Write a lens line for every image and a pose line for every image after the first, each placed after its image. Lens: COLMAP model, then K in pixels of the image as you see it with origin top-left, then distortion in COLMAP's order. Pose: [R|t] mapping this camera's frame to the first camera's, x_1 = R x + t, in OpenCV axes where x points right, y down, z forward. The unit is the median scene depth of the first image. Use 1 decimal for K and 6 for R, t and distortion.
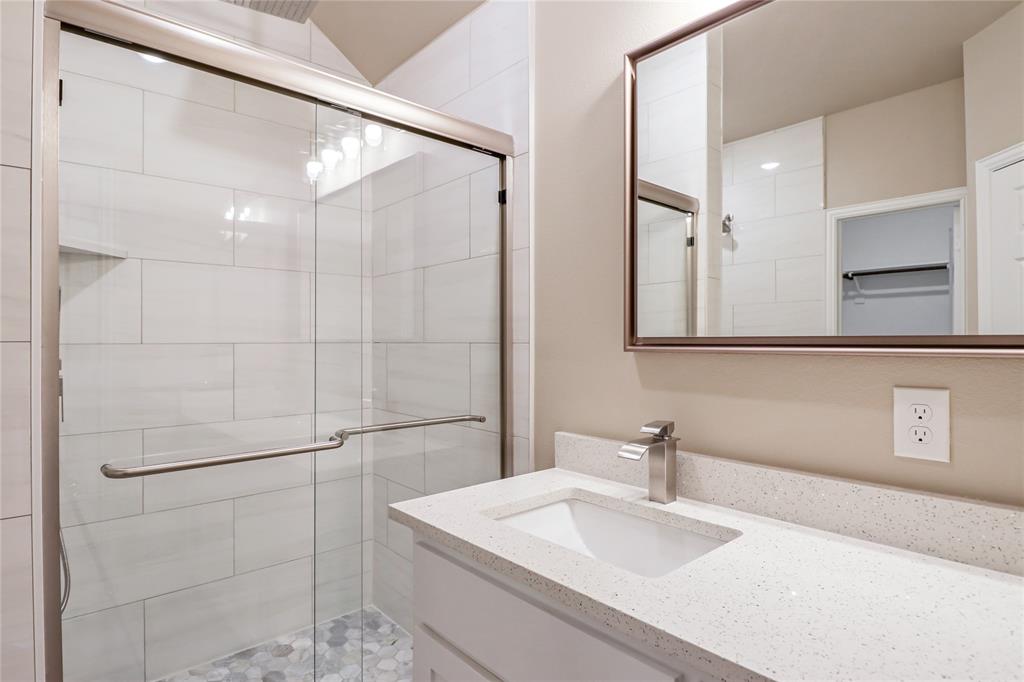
lens RADIAL K [[564.6, 0, 510.2], [0, 564.6, 335.6], [0, 0, 1]] dist [-0.003344, -0.002112]
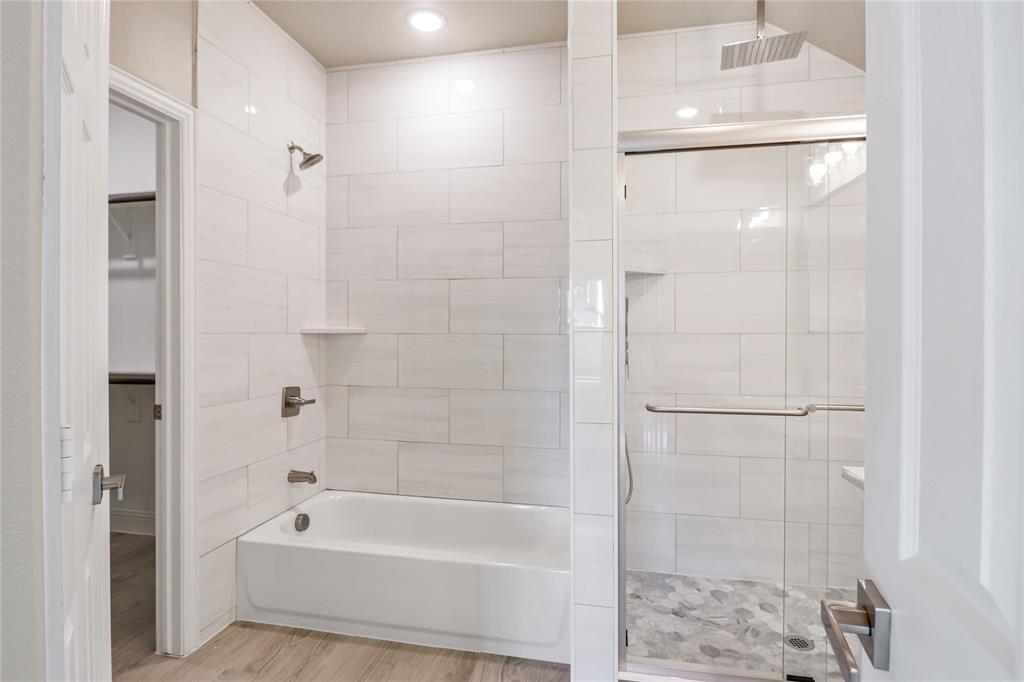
lens RADIAL K [[540.3, 0, 500.7], [0, 540.3, 329.5], [0, 0, 1]] dist [-0.004118, -0.002405]
pose [[0.613460, 0.001359, -0.789725, 0.136160], [0.003965, 0.999981, 0.004801, -0.001246], [0.789716, -0.006076, 0.613443, -0.159121]]
